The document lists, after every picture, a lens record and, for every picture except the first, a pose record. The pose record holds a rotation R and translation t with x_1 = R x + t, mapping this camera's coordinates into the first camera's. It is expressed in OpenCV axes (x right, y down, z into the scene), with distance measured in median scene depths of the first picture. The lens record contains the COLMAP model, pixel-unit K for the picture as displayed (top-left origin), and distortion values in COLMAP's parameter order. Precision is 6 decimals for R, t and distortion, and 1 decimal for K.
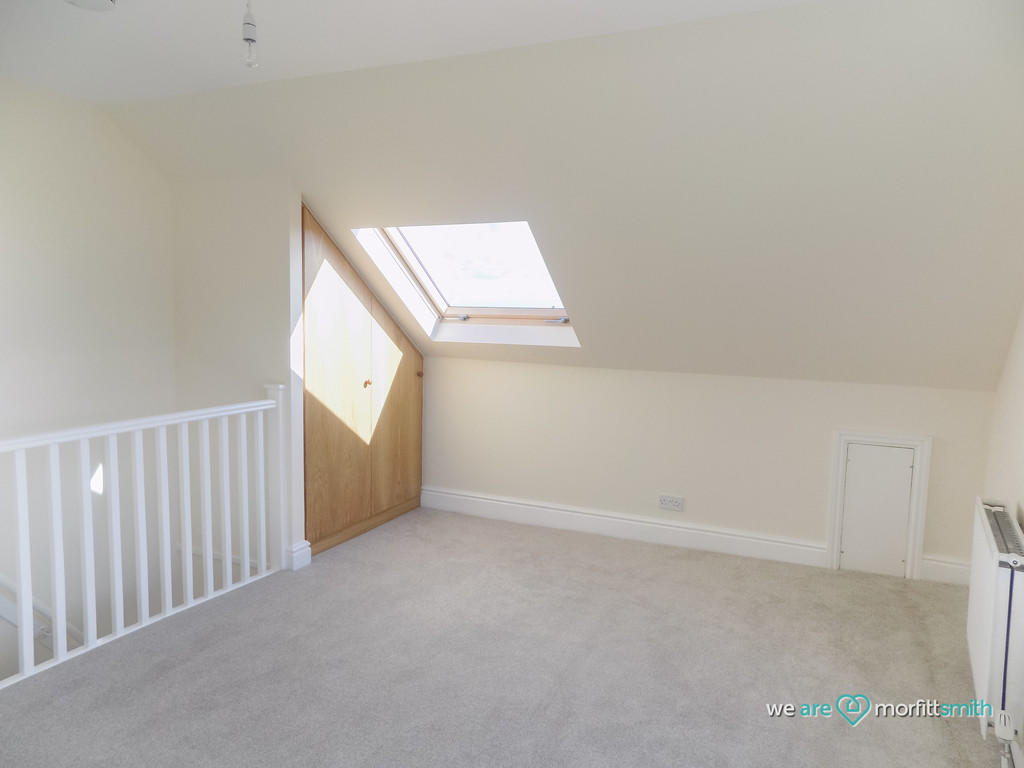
lens RADIAL K [[701.9, 0, 512.0], [0, 701.9, 384.0], [0, 0, 1]] dist [-0.045752, 0.084808]
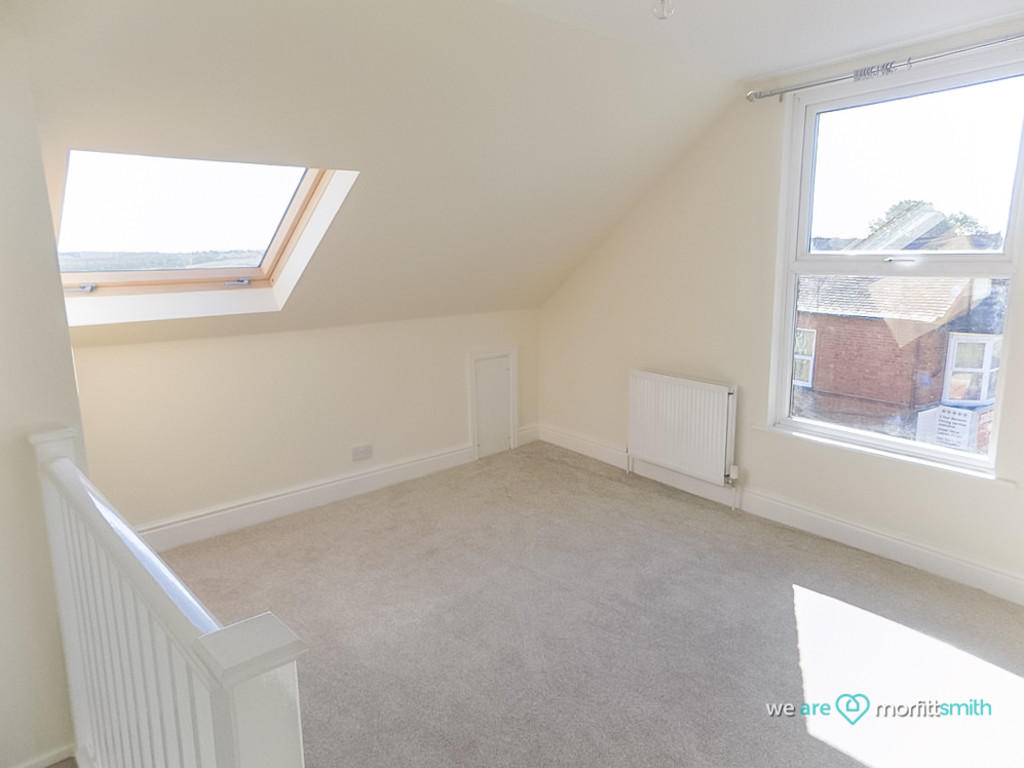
lens RADIAL K [[701.9, 0, 512.0], [0, 701.9, 384.0], [0, 0, 1]] dist [-0.045752, 0.084808]
pose [[0.369599, -0.197909, 0.907870, -0.690427], [0.120973, 0.978987, 0.164163, -0.080542], [-0.921283, 0.049153, 0.385775, 0.452246]]
